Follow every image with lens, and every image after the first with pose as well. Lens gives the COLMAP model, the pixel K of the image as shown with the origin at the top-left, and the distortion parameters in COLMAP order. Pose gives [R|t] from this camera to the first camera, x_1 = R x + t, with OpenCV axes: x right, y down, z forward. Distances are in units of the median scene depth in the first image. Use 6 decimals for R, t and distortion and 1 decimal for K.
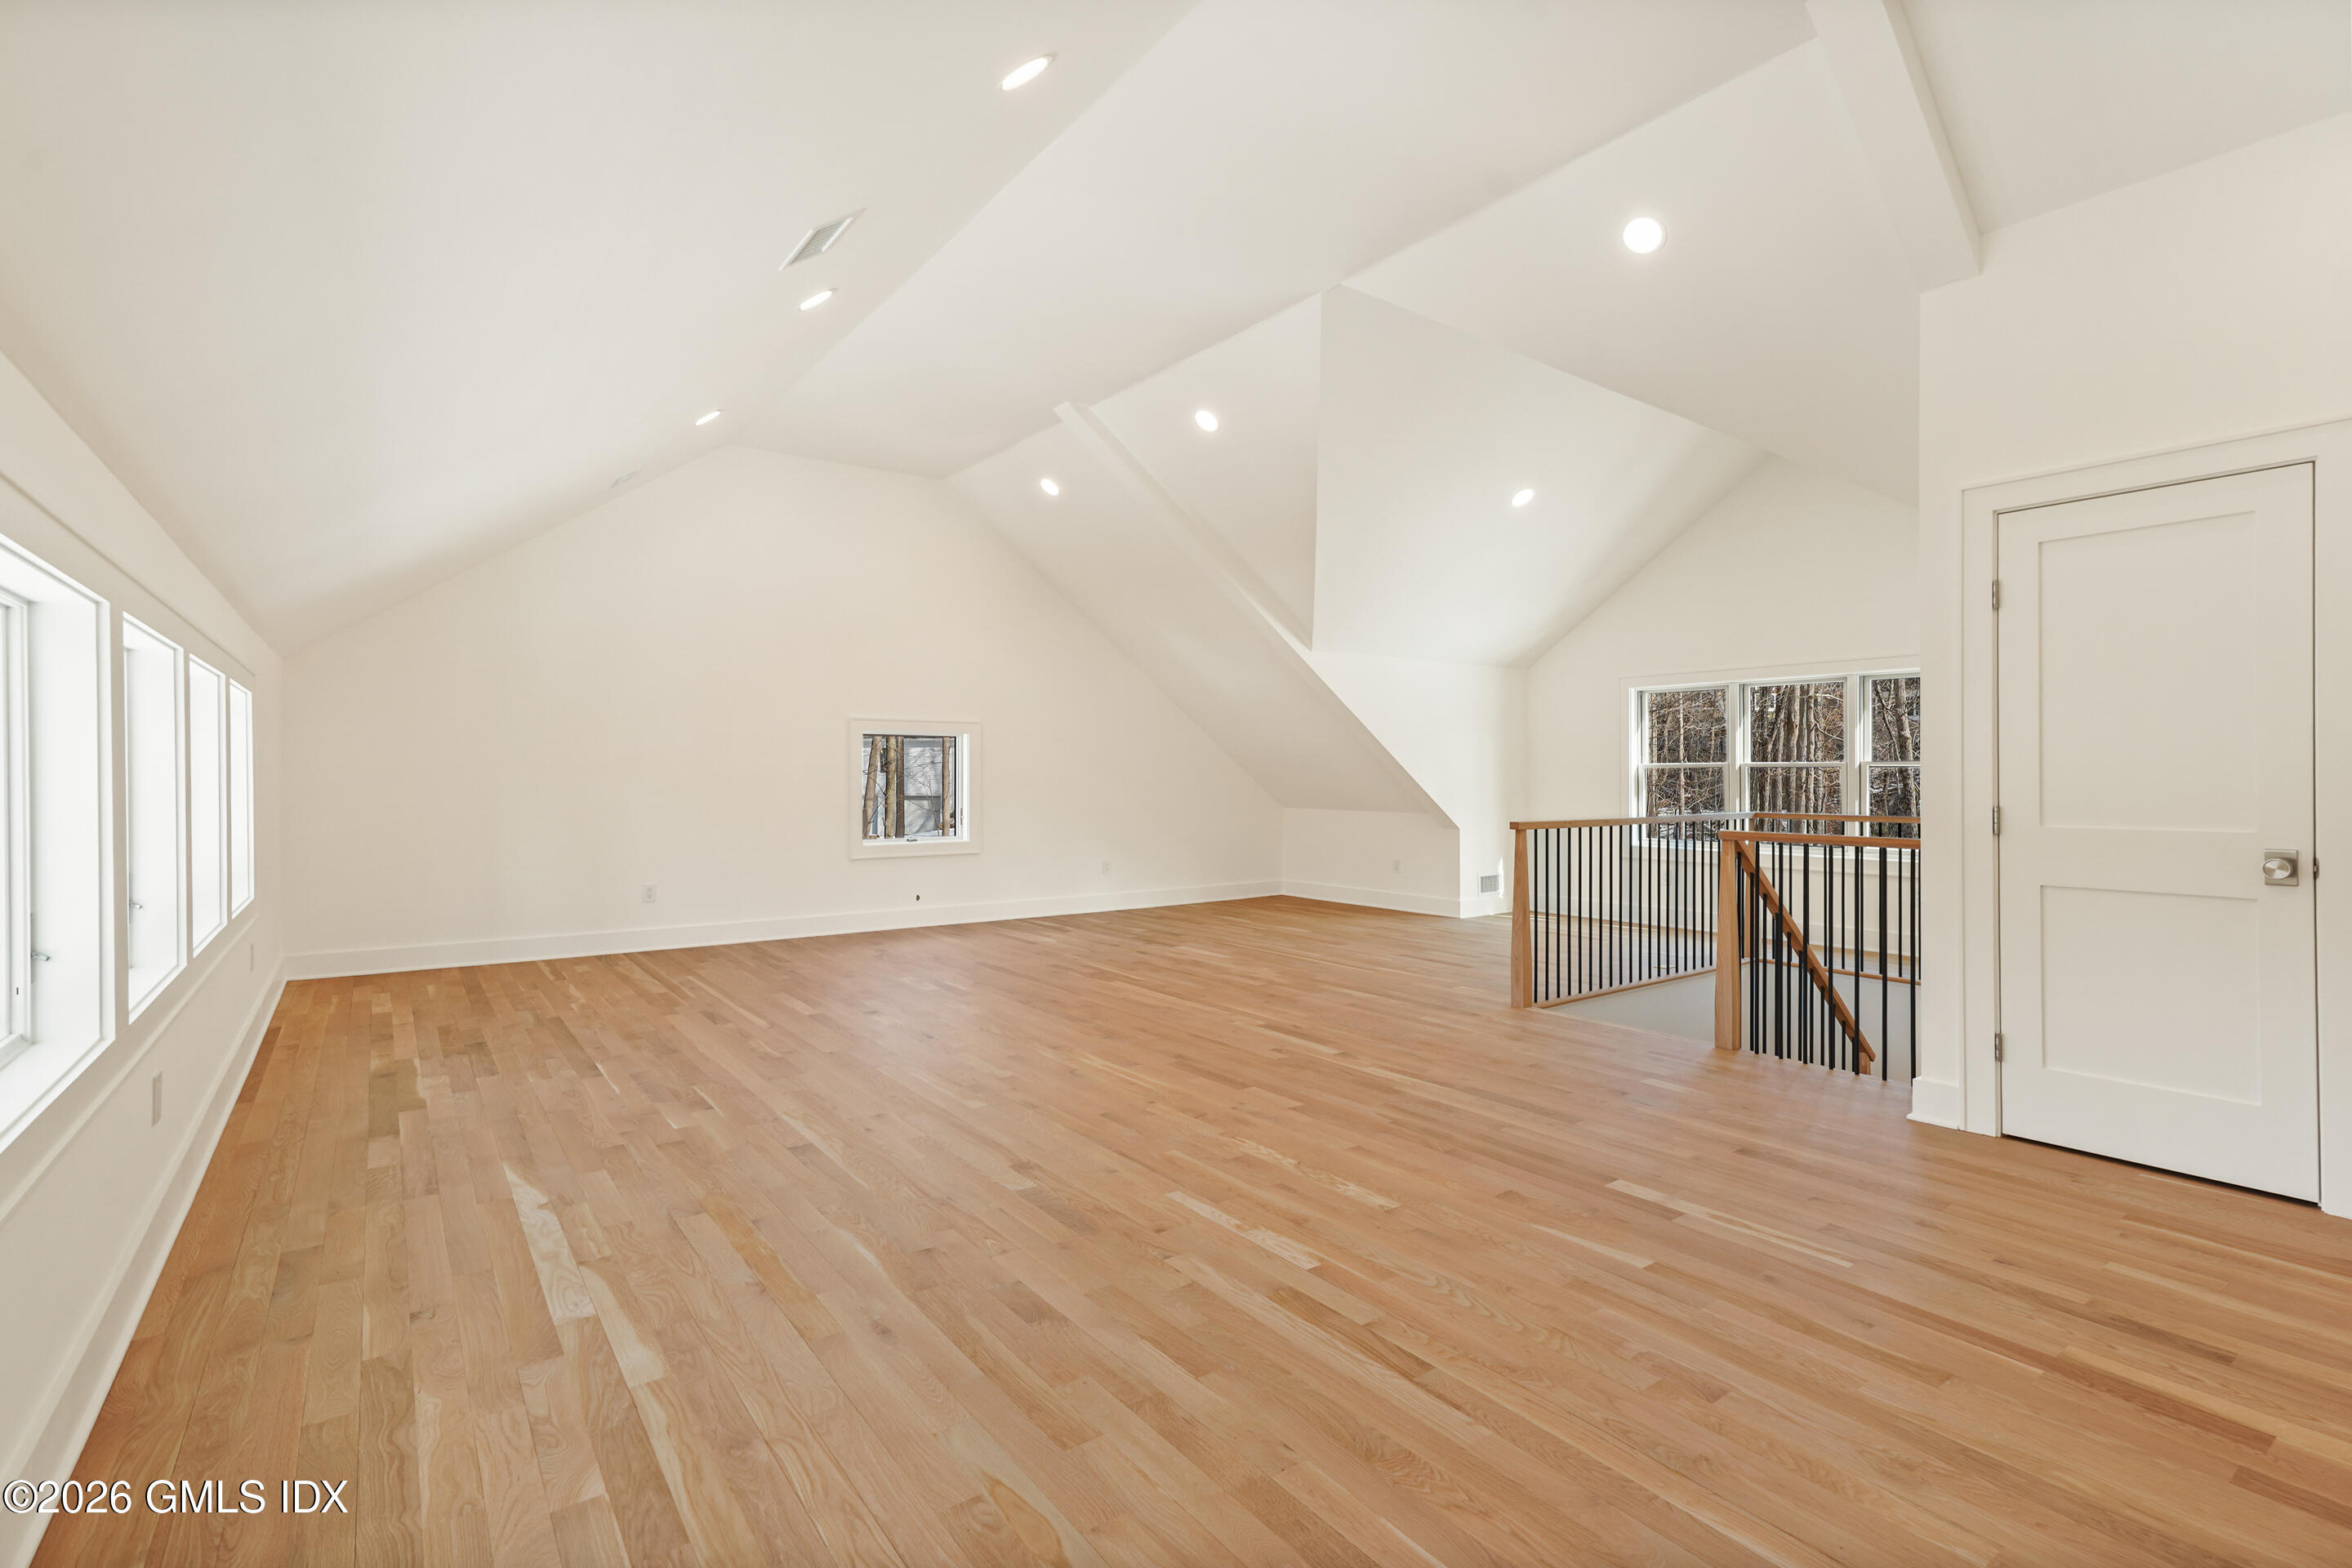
lens RADIAL K [[1058.8, 0, 1166.1], [0, 1058.8, 779.2], [0, 0, 1]] dist [-0.001276, 0.007991]
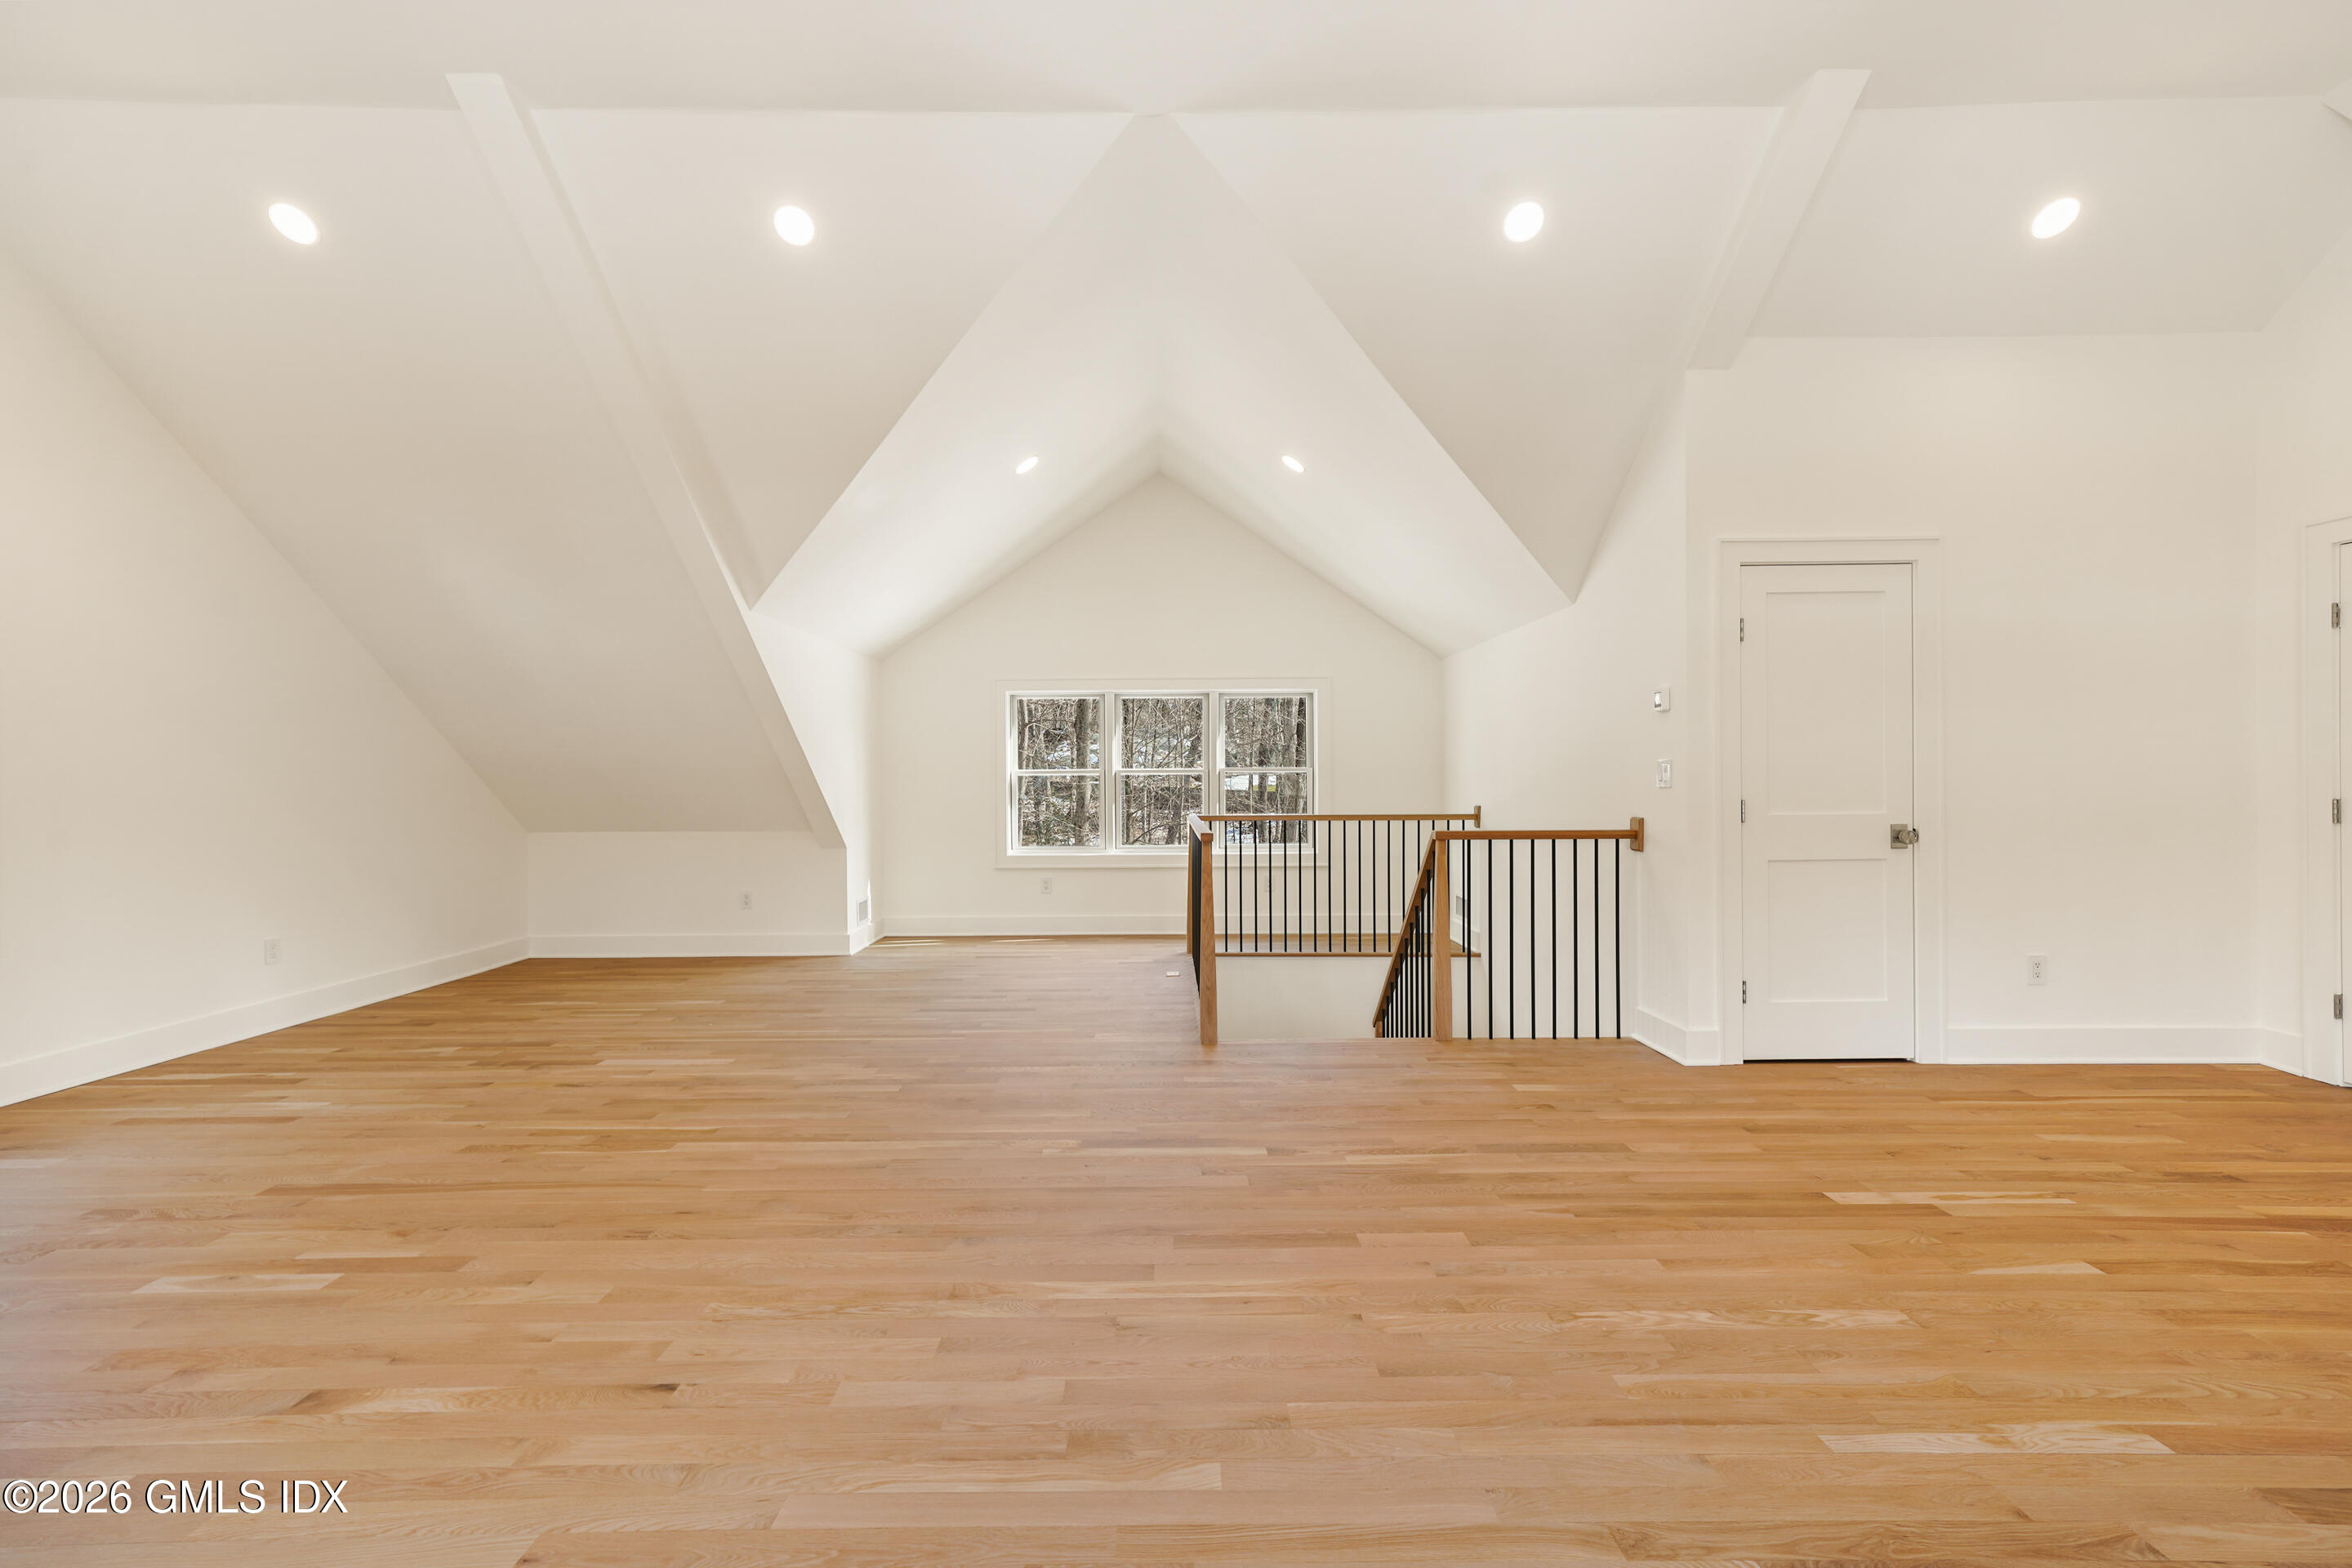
lens RADIAL K [[1058.8, 0, 1166.1], [0, 1058.8, 779.2], [0, 0, 1]] dist [-0.001276, 0.007991]
pose [[0.594962, -0.001255, 0.803753, -0.639927], [0.010069, 0.999932, -0.005892, 0.004117], [-0.803690, 0.011598, 0.594935, 0.833793]]
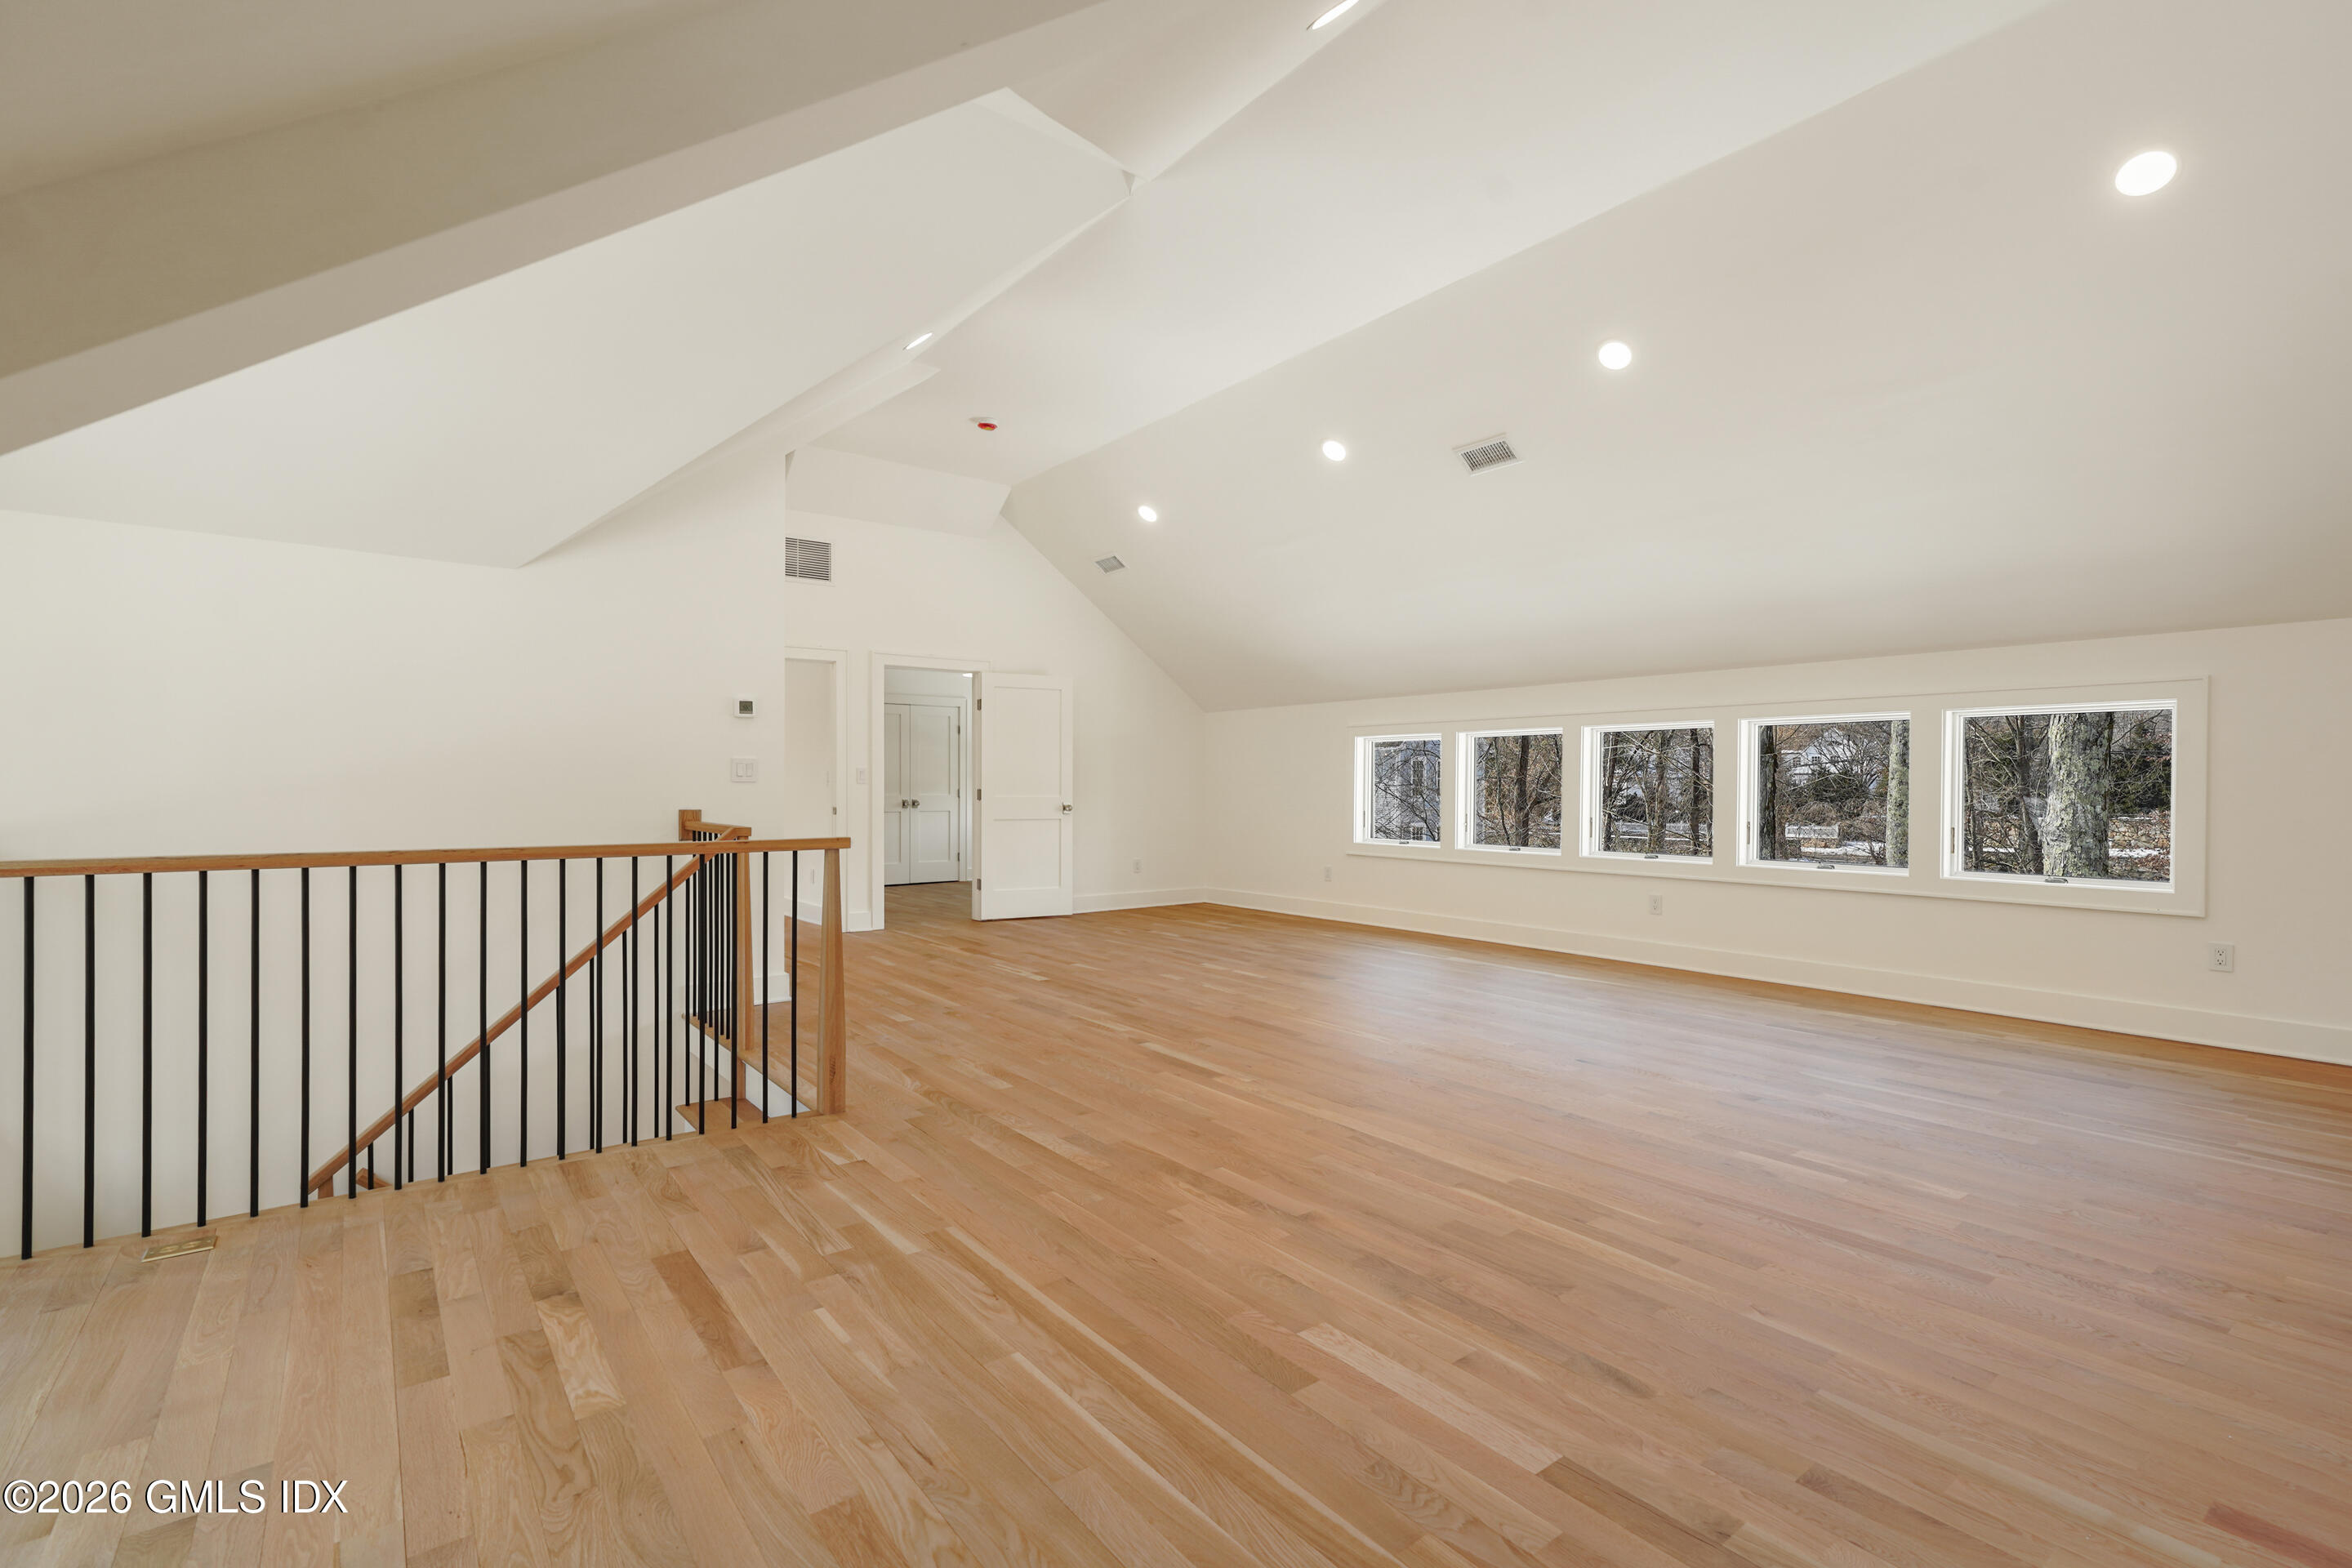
lens RADIAL K [[1058.8, 0, 1166.1], [0, 1058.8, 779.2], [0, 0, 1]] dist [-0.001276, 0.007991]
pose [[-0.999977, 0.001629, -0.006645, 0.194667], [0.001602, 0.999990, 0.004099, 0.001521], [0.006652, 0.004088, -0.999970, 2.716164]]
